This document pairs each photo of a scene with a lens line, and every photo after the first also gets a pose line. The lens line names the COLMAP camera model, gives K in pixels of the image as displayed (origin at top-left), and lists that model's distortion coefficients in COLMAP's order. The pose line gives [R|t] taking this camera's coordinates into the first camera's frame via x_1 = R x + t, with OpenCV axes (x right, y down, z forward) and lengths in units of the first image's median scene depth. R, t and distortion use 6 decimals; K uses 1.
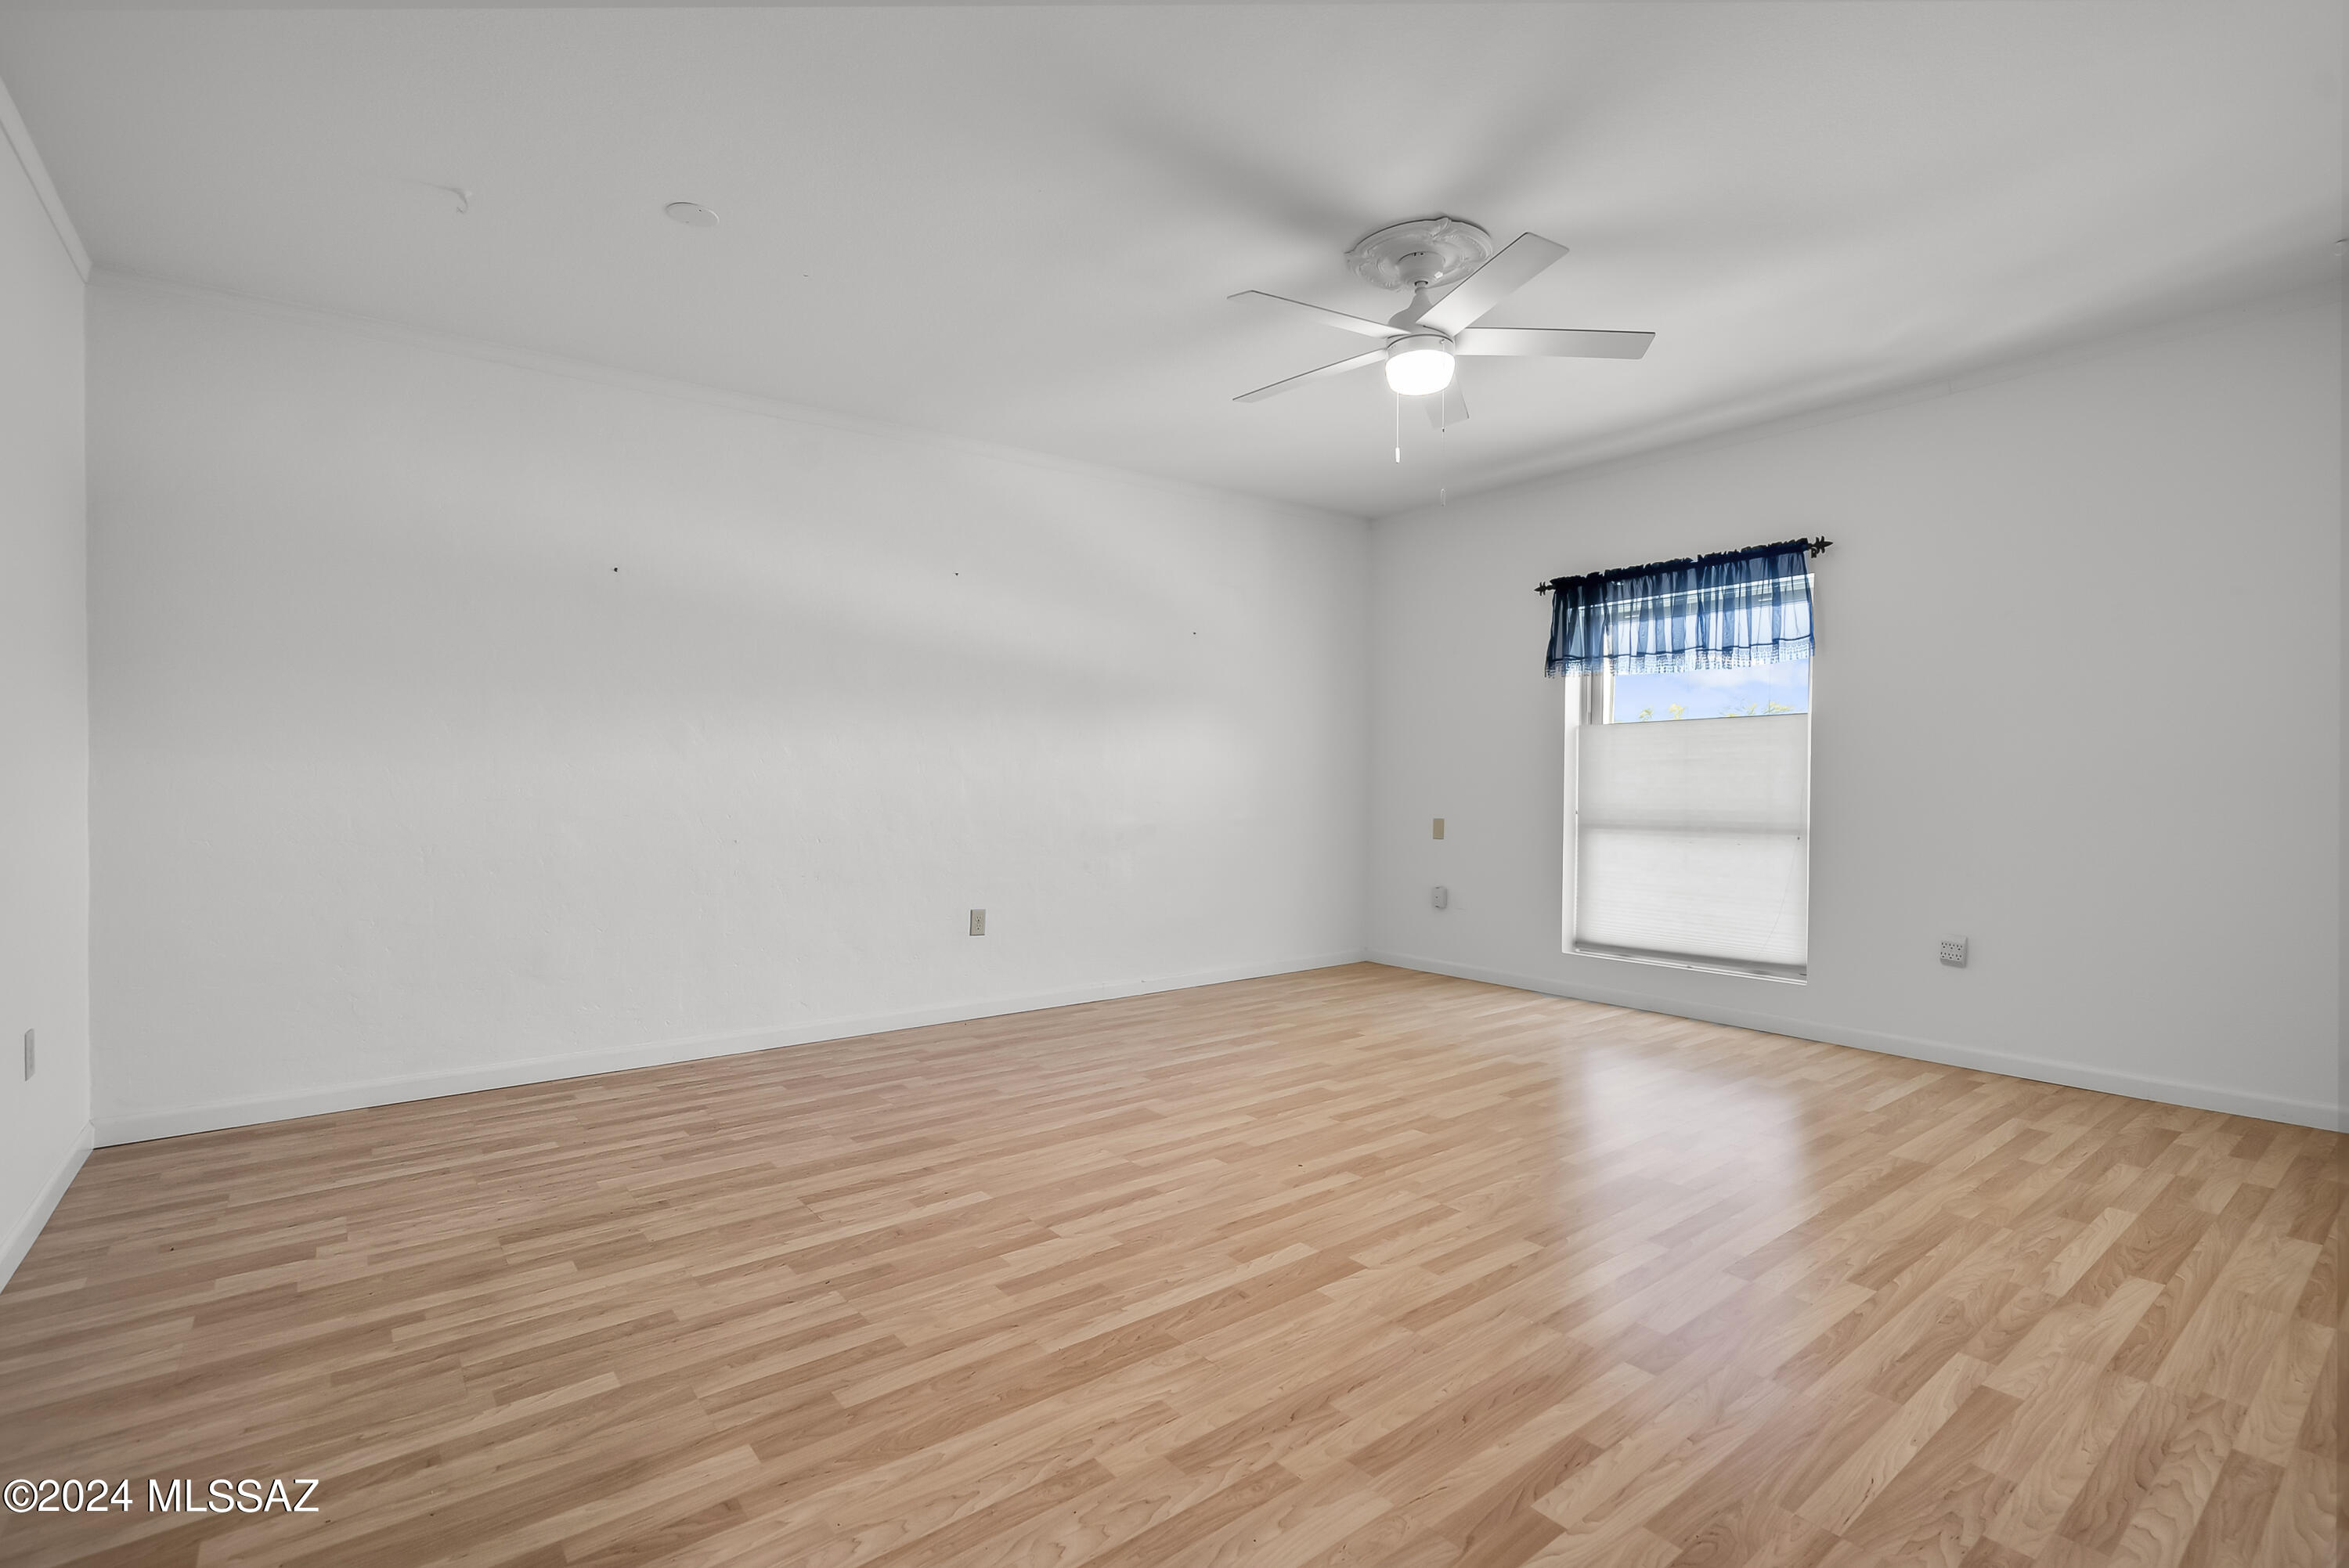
lens RADIAL K [[1082.4, 0, 1174.6], [0, 1082.4, 784.3], [0, 0, 1]] dist [-0.004665, 0.001027]
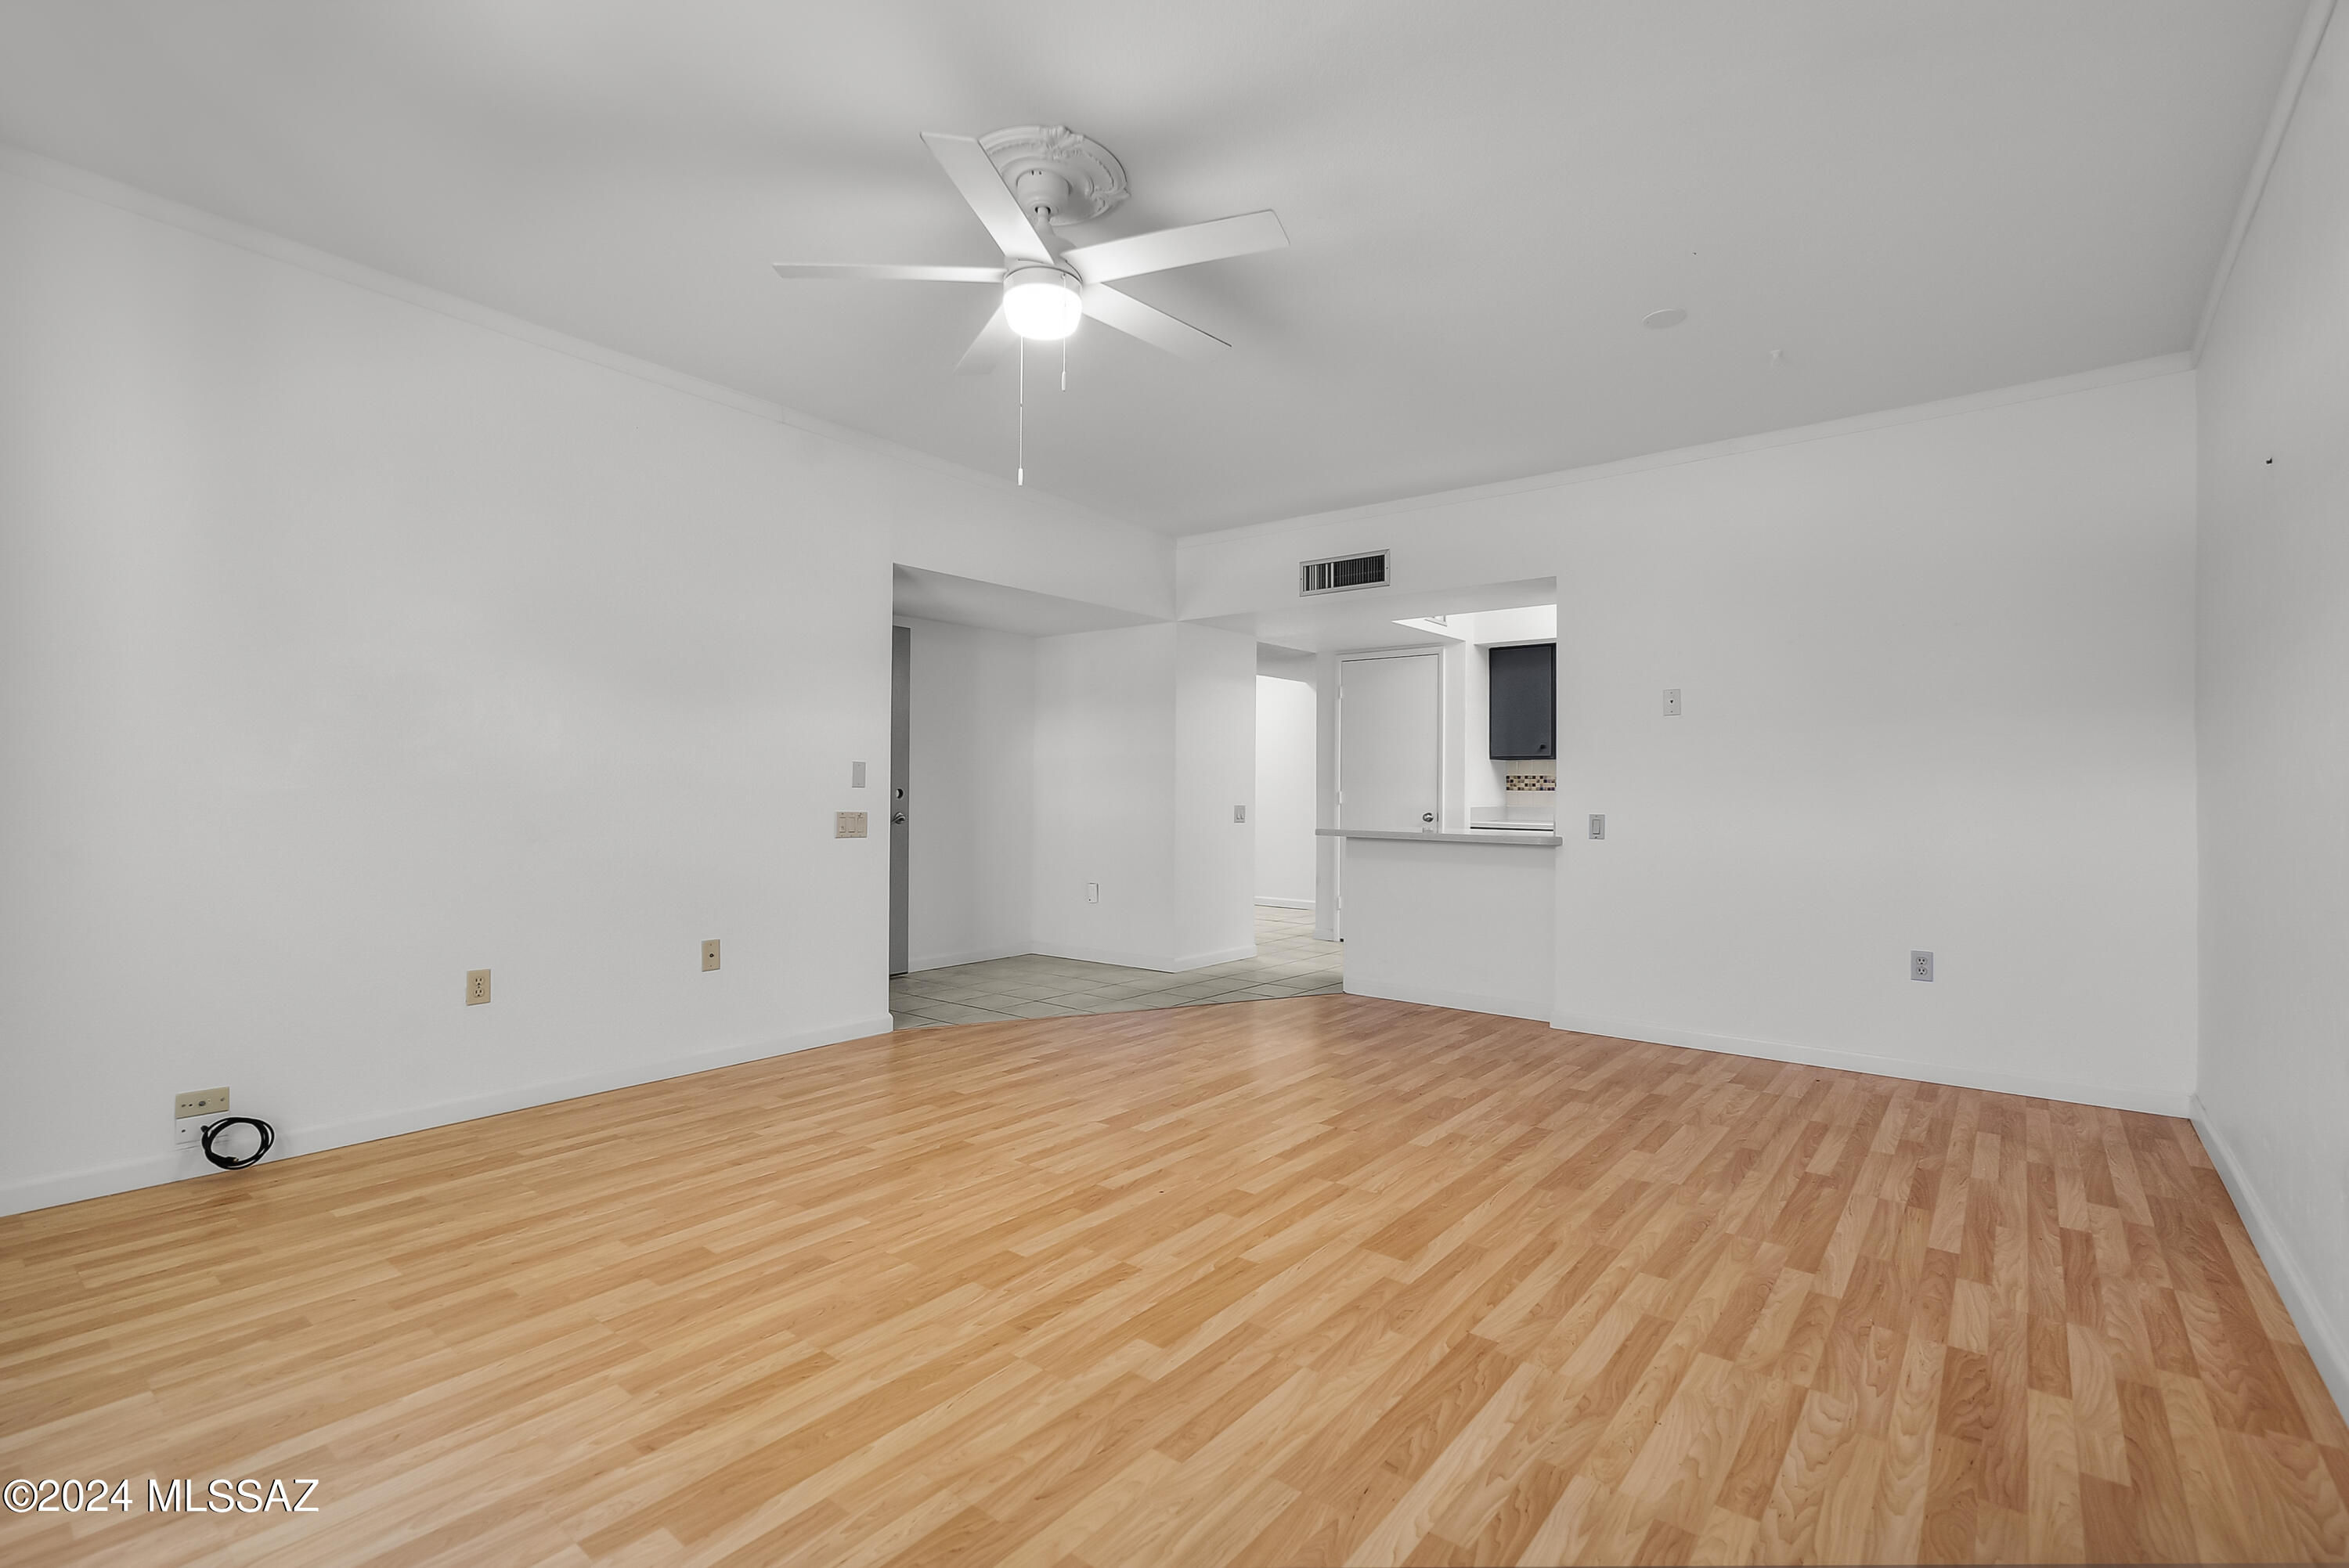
lens RADIAL K [[1082.4, 0, 1174.3], [0, 1082.4, 787.7], [0, 0, 1]] dist [-0.004665, 0.001027]
pose [[-0.974825, -0.011314, -0.222683, 0.311705], [-0.010454, 0.999933, -0.005038, 0.002560], [0.222725, -0.002583, -0.974878, 1.875418]]
